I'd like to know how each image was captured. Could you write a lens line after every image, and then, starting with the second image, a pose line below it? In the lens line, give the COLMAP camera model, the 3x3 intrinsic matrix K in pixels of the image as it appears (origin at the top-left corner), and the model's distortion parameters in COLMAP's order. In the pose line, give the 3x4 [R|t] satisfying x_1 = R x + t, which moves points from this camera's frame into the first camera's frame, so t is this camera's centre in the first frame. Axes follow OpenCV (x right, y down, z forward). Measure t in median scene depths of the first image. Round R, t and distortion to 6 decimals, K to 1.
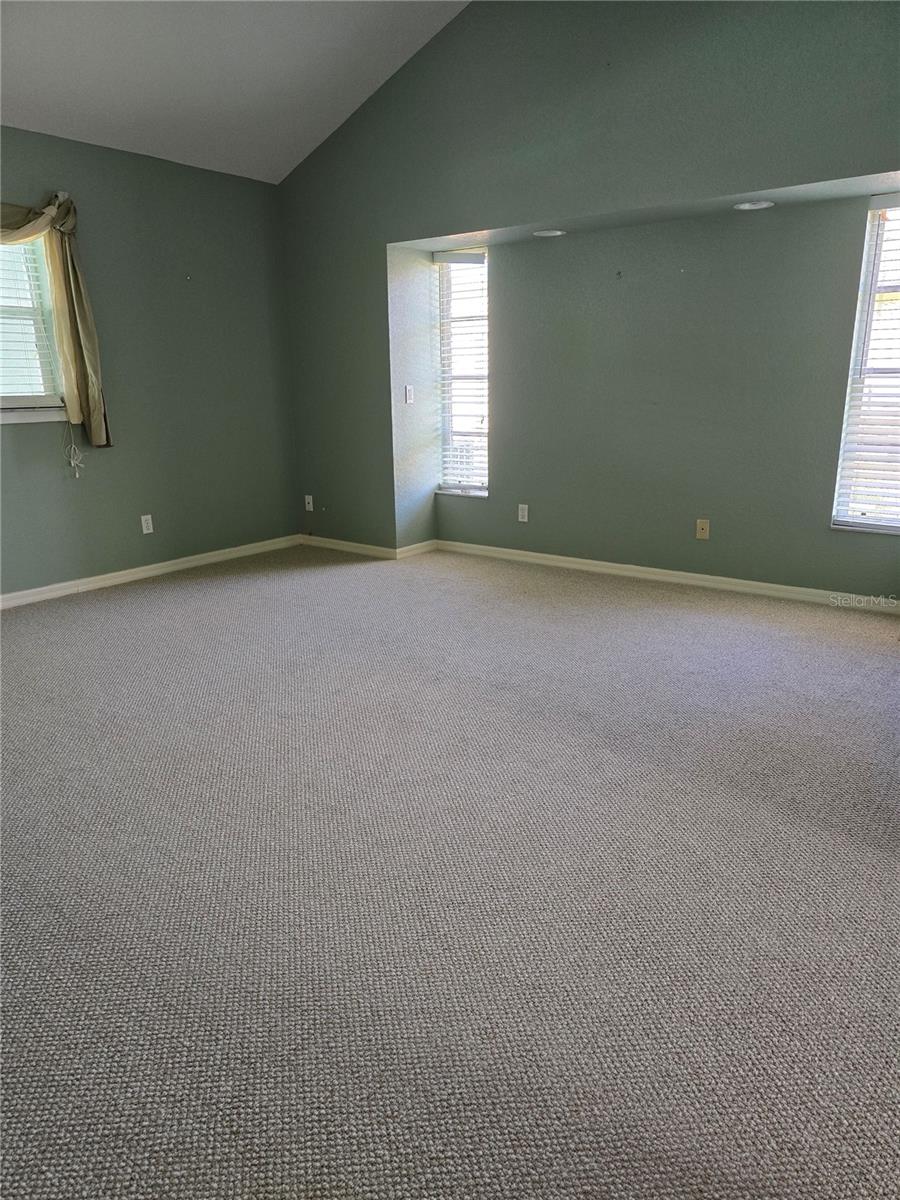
lens RADIAL K [[802.9, 0, 450.0], [0, 802.9, 600.0], [0, 0, 1]] dist [0.042092, -0.057988]
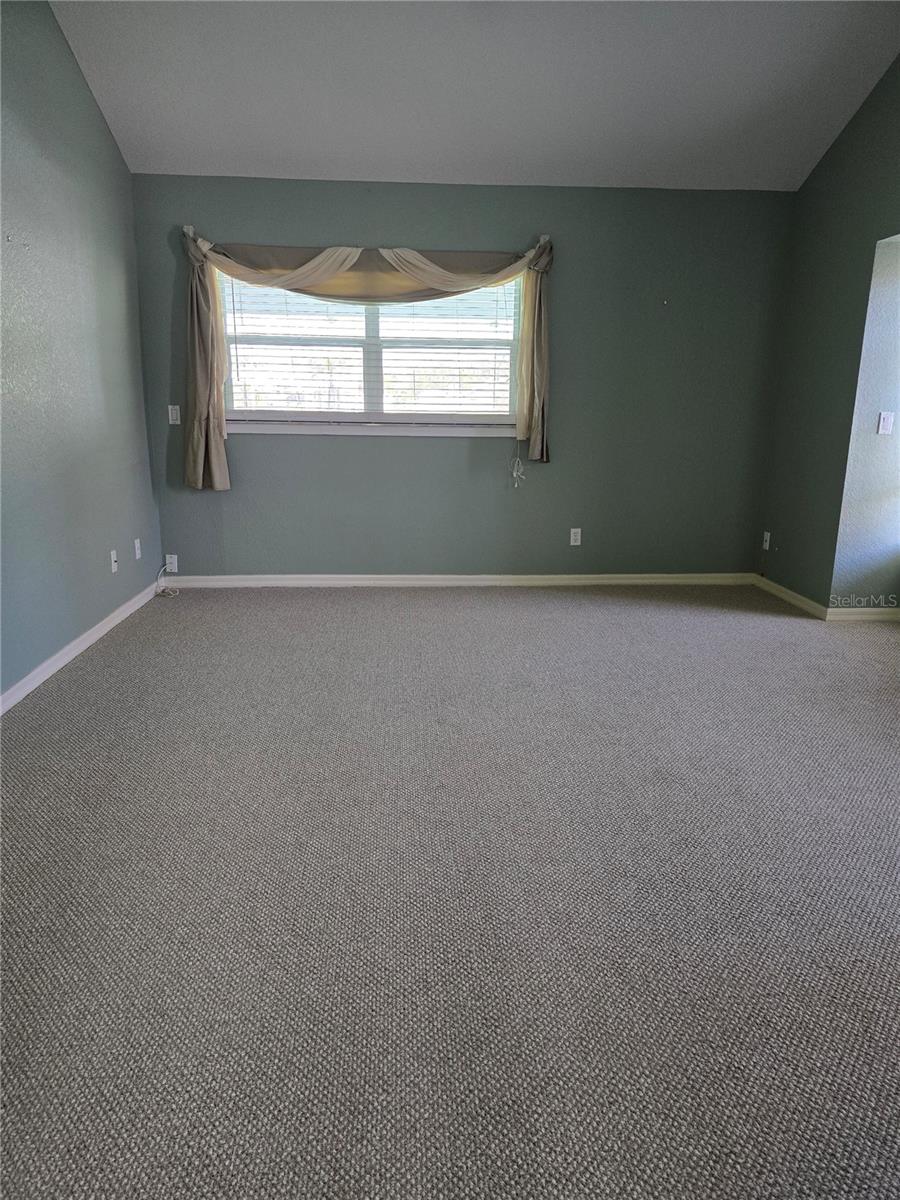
lens RADIAL K [[802.9, 0, 450.0], [0, 802.9, 600.0], [0, 0, 1]] dist [0.042092, -0.057988]
pose [[0.653217, 0.193357, -0.732066, 0.330894], [-0.213839, 0.974595, 0.066608, -0.051213], [0.726347, 0.113035, 0.677969, 0.181528]]
